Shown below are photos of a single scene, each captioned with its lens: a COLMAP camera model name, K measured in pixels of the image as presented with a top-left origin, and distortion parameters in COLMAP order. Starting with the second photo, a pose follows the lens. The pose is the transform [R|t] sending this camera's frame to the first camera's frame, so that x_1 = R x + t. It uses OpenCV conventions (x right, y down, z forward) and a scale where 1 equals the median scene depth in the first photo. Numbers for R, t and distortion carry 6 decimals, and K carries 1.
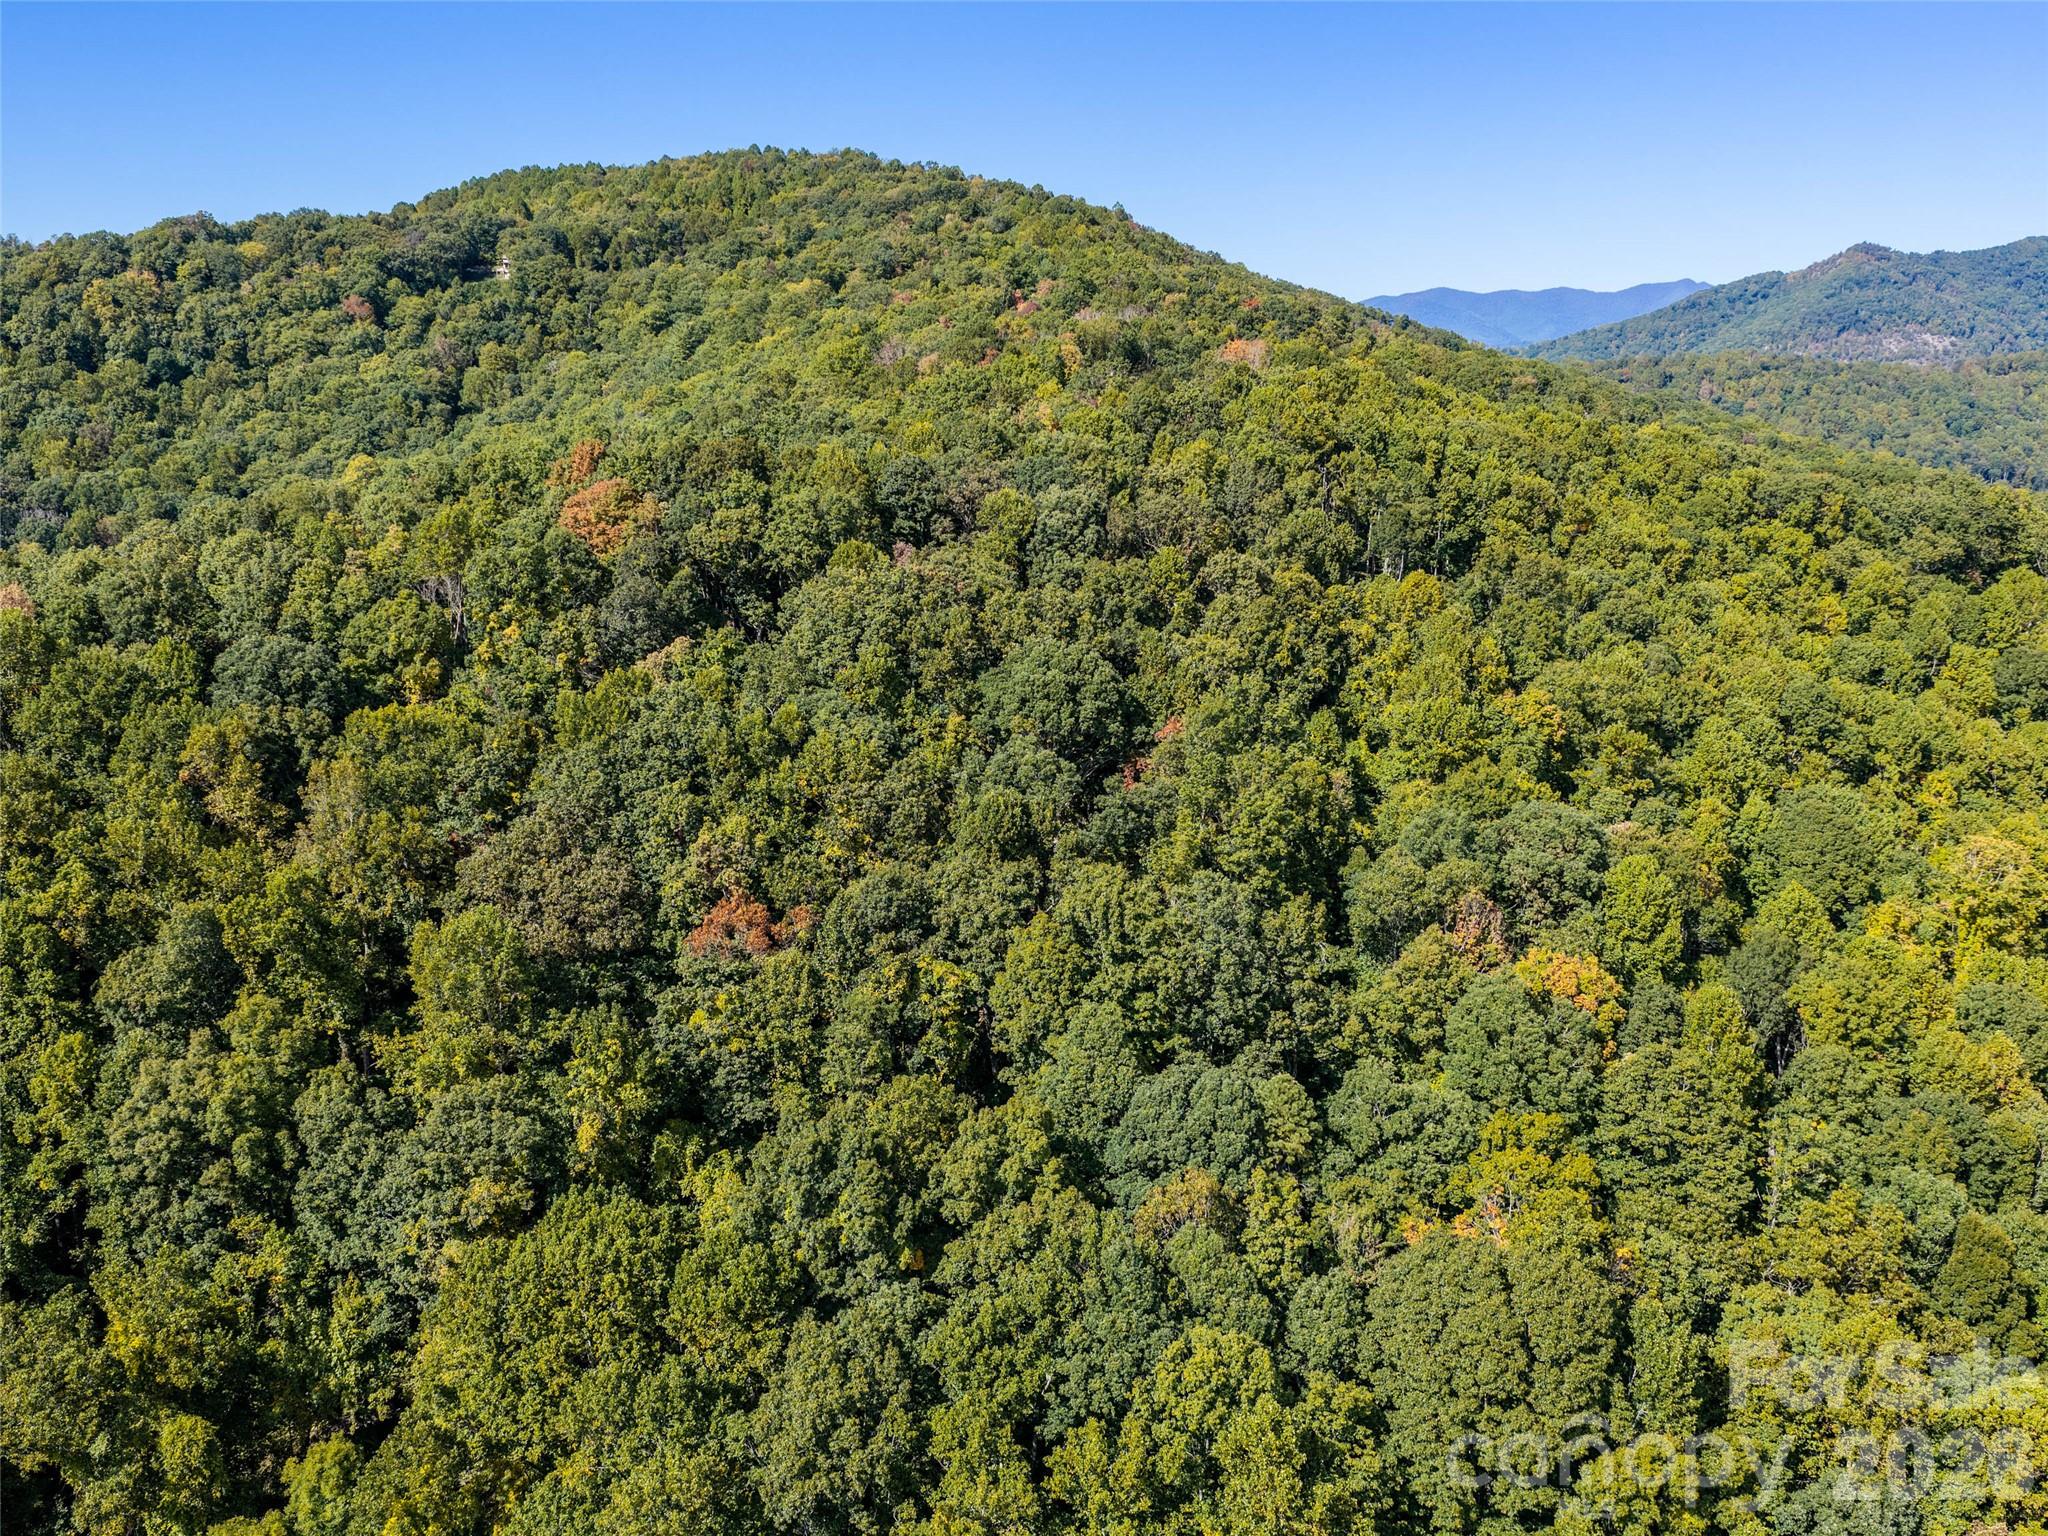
lens RADIAL K [[1899.6, 0, 1014.2], [0, 1899.6, 767.6], [0, 0, 1]] dist [0.014660, 0.000000]
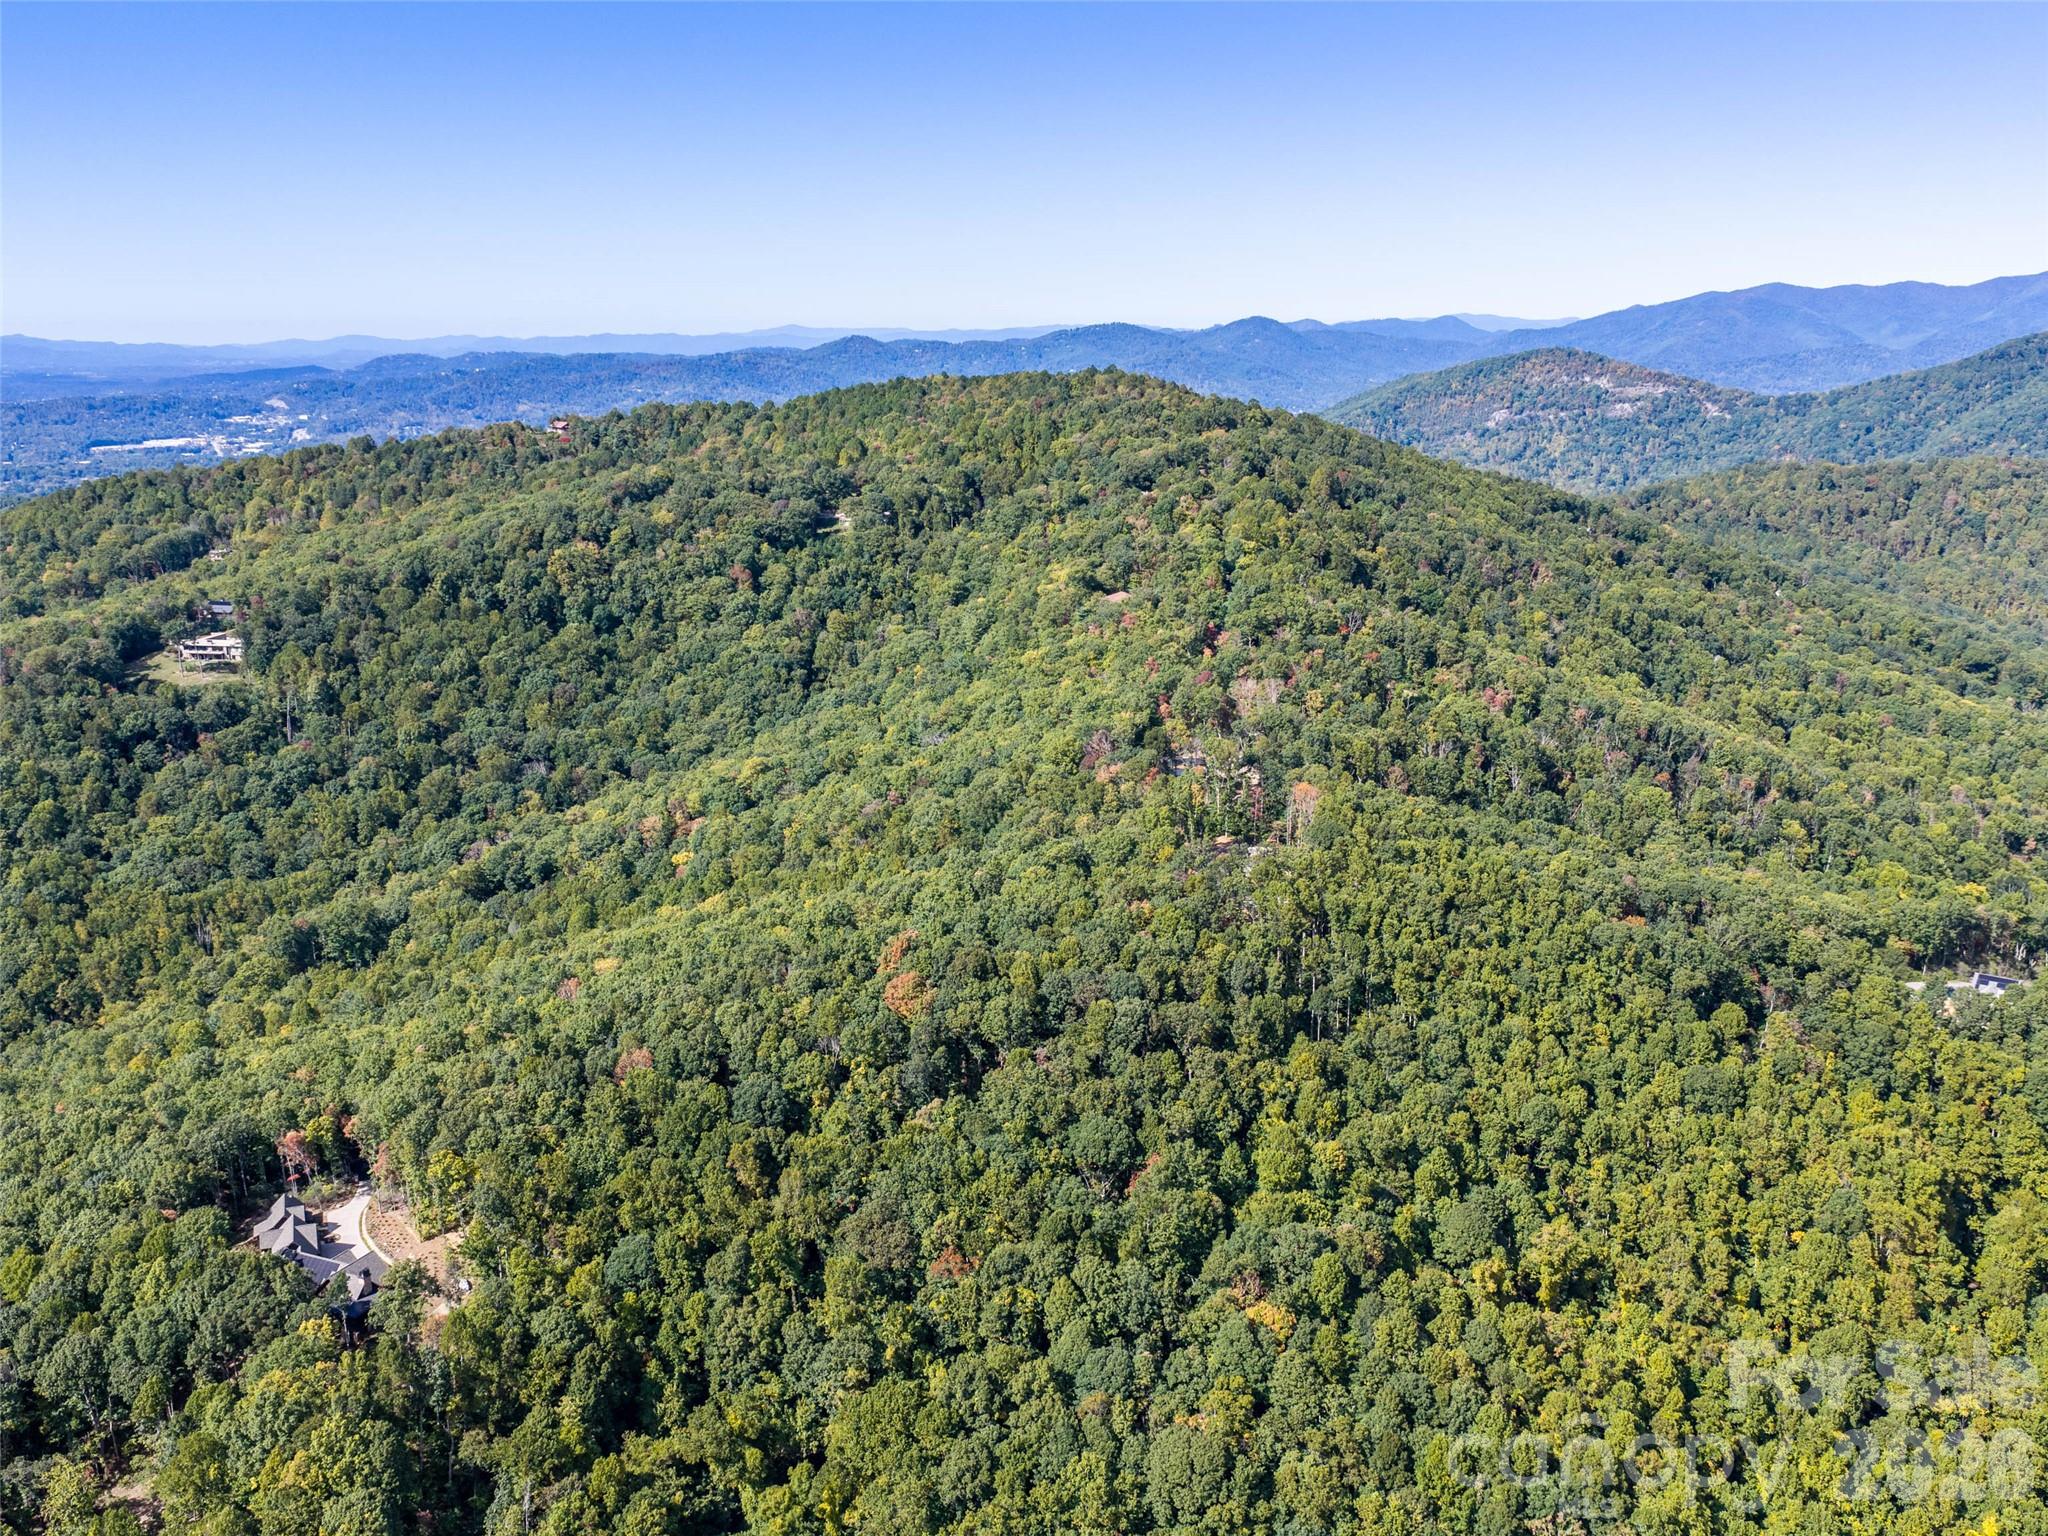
lens RADIAL K [[1899.6, 0, 1033.6], [0, 1899.6, 772.0], [0, 0, 1]] dist [0.014660, 0.000000]
pose [[0.988485, 0.033518, -0.147562, 0.308570], [-0.031858, 0.999400, 0.013602, -0.597453], [0.147929, -0.008745, 0.988959, -1.446055]]
